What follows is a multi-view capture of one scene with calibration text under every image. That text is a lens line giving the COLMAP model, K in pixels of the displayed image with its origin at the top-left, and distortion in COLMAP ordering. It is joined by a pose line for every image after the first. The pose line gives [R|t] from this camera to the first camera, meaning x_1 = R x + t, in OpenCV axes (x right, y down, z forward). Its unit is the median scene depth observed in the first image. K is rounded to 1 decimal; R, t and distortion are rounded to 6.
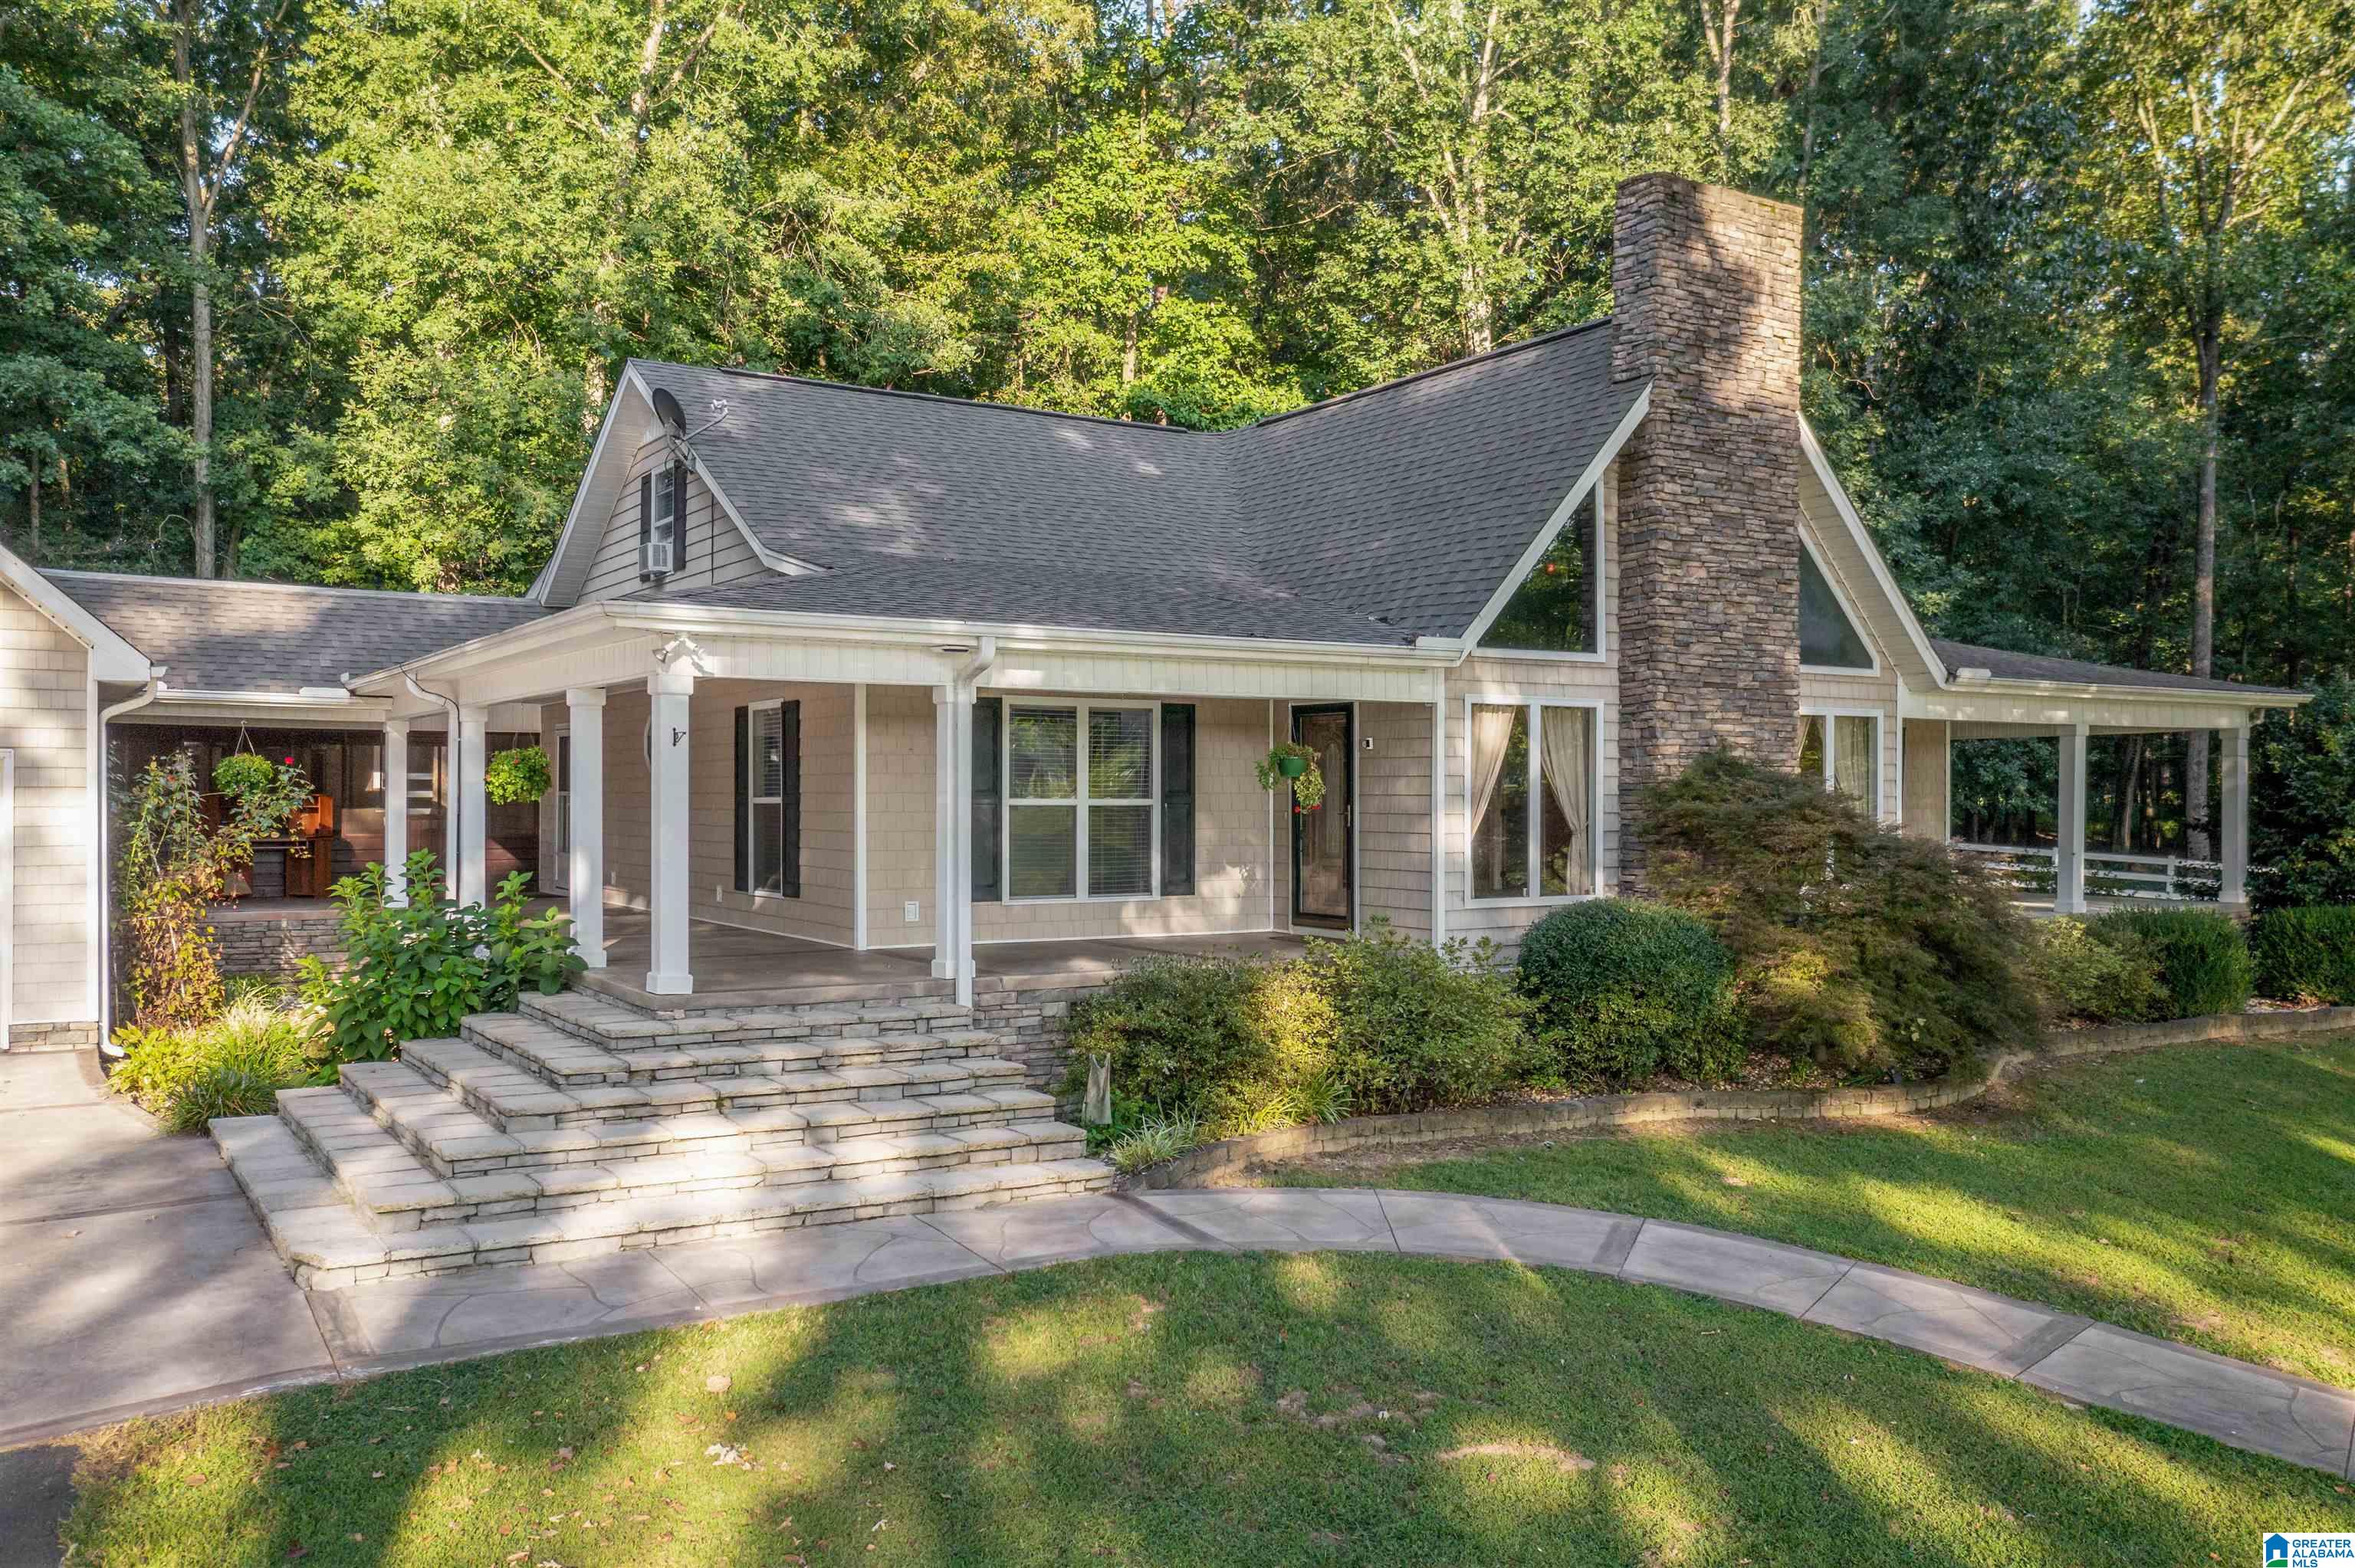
lens RADIAL K [[1861.4, 0, 1170.6], [0, 1861.4, 791.2], [0, 0, 1]] dist [0.024828, 0.003057]
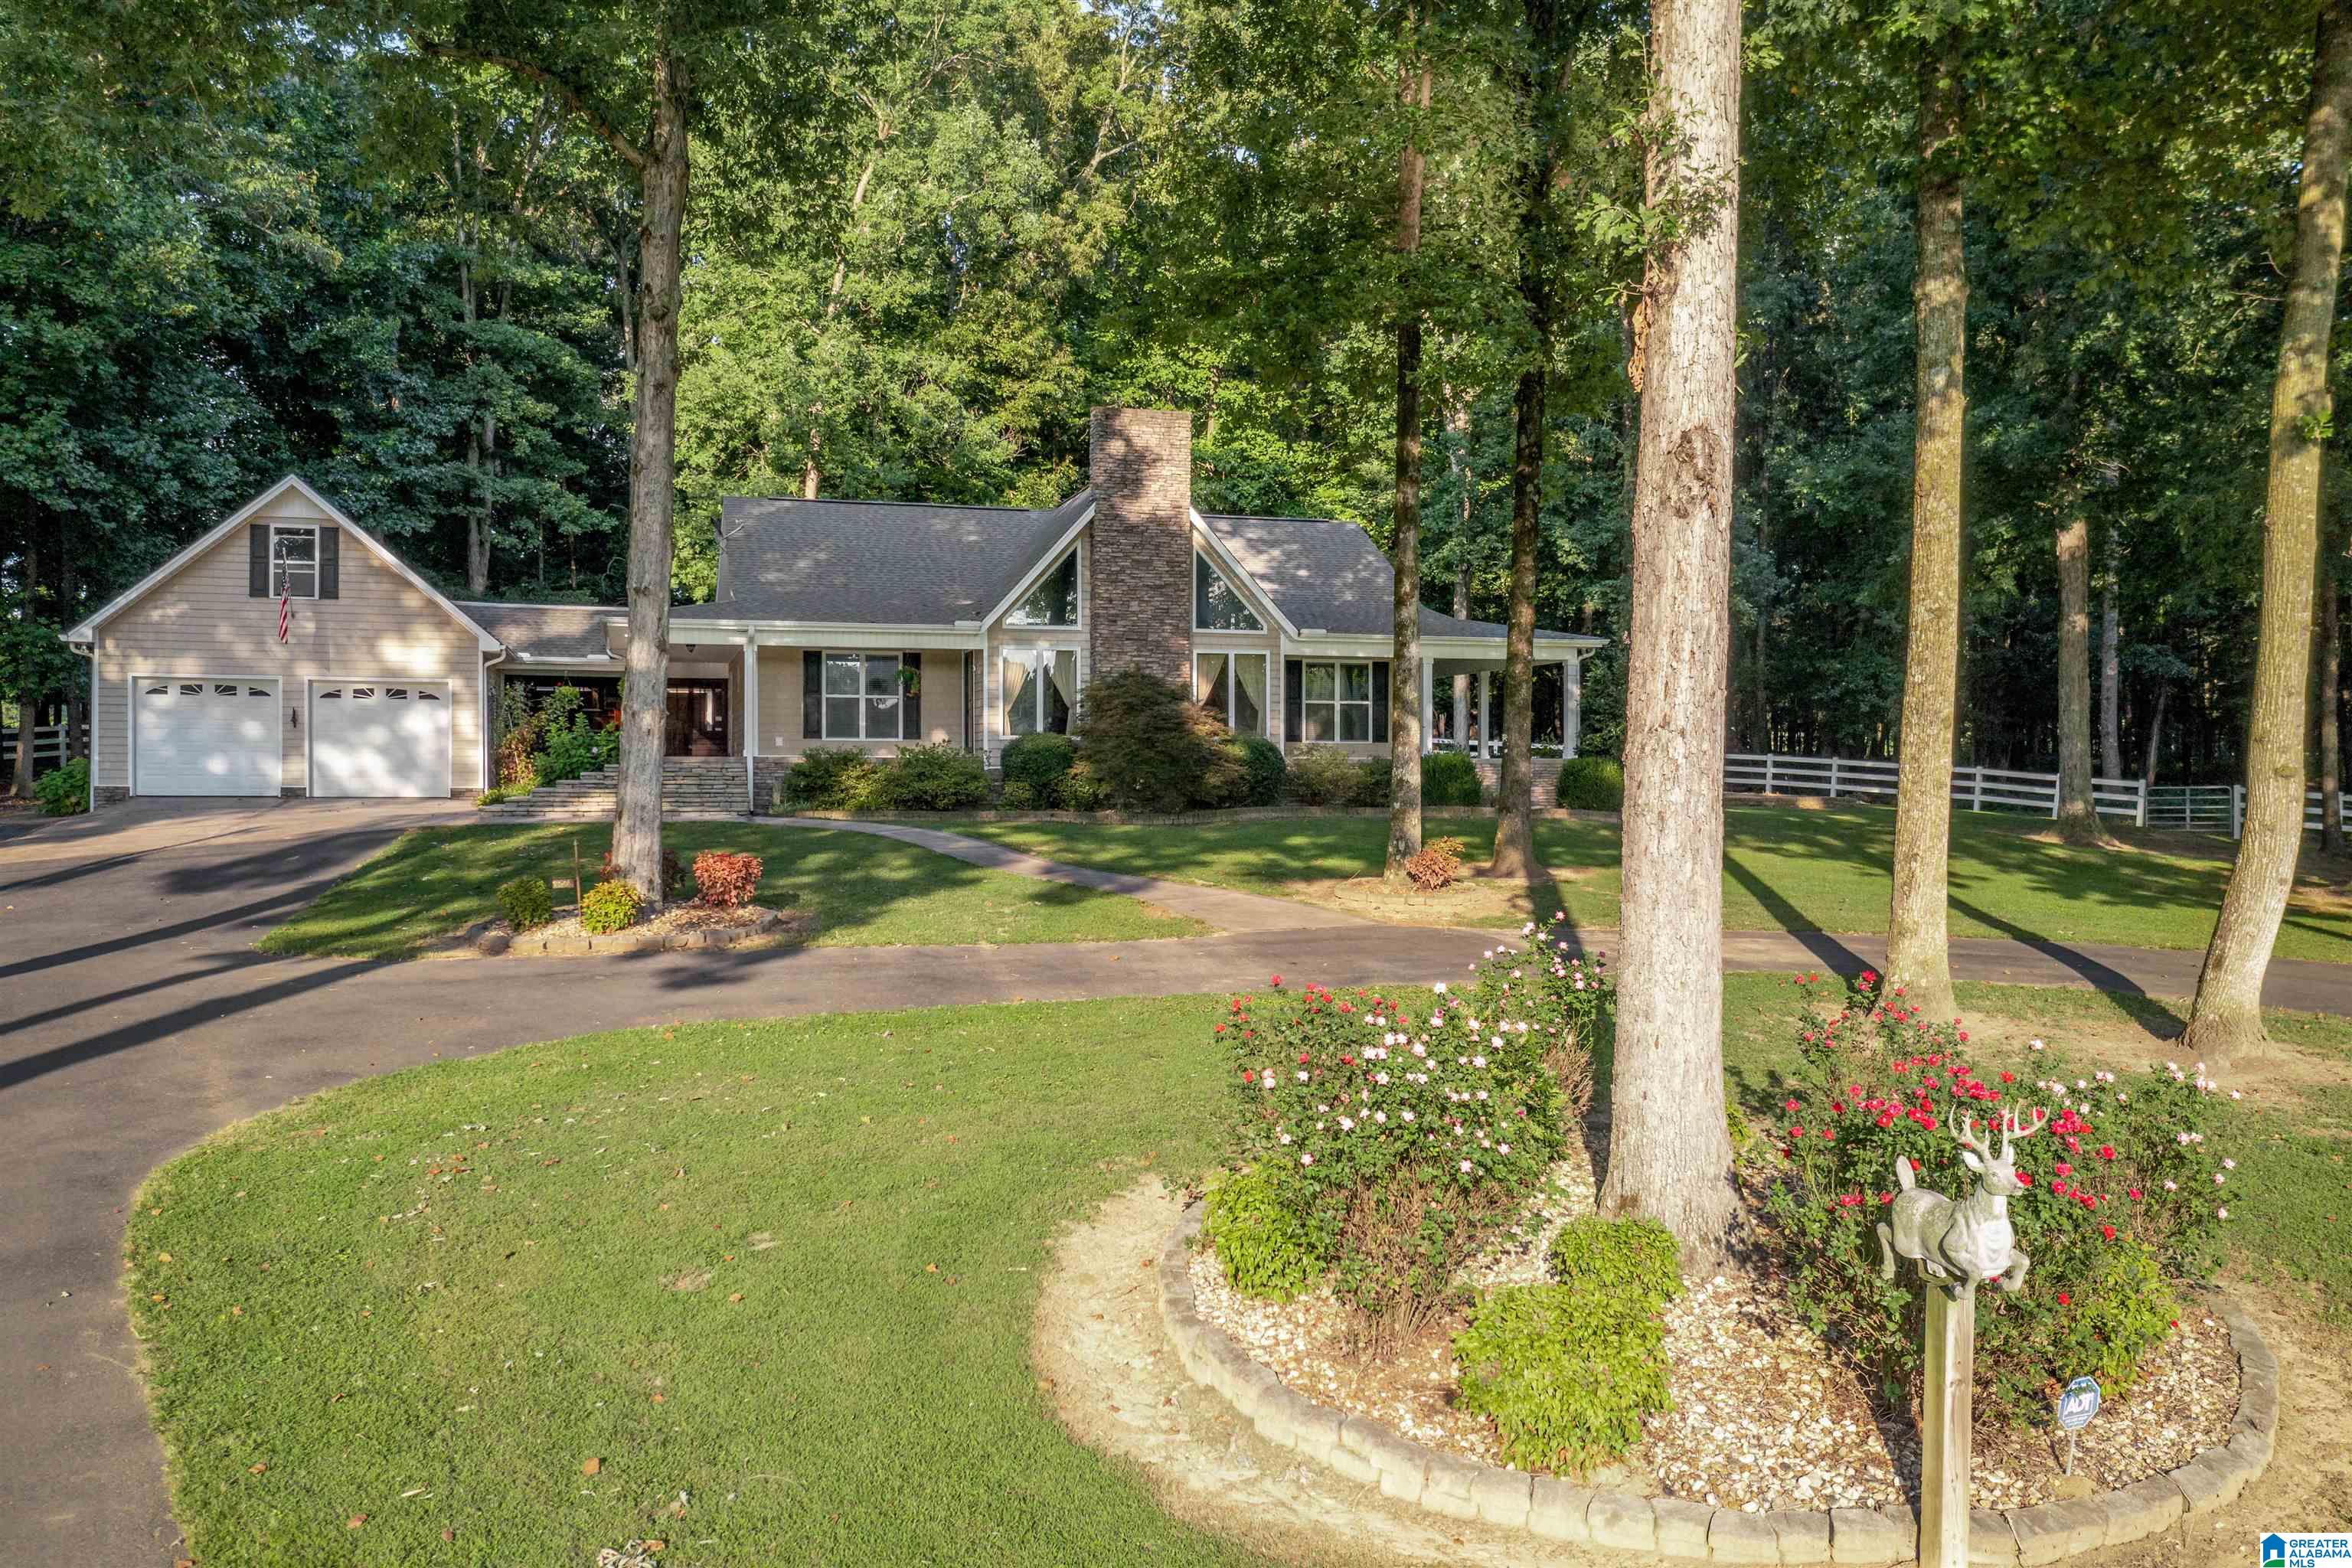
lens RADIAL K [[1859.3, 0, 1187.1], [0, 1859.3, 782.4], [0, 0, 1]] dist [0.024828, 0.003057]
pose [[0.965353, -0.001150, -0.260945, 0.821765], [0.003237, 0.999966, 0.007568, 0.083798], [0.260928, -0.008151, 0.965324, -0.968327]]
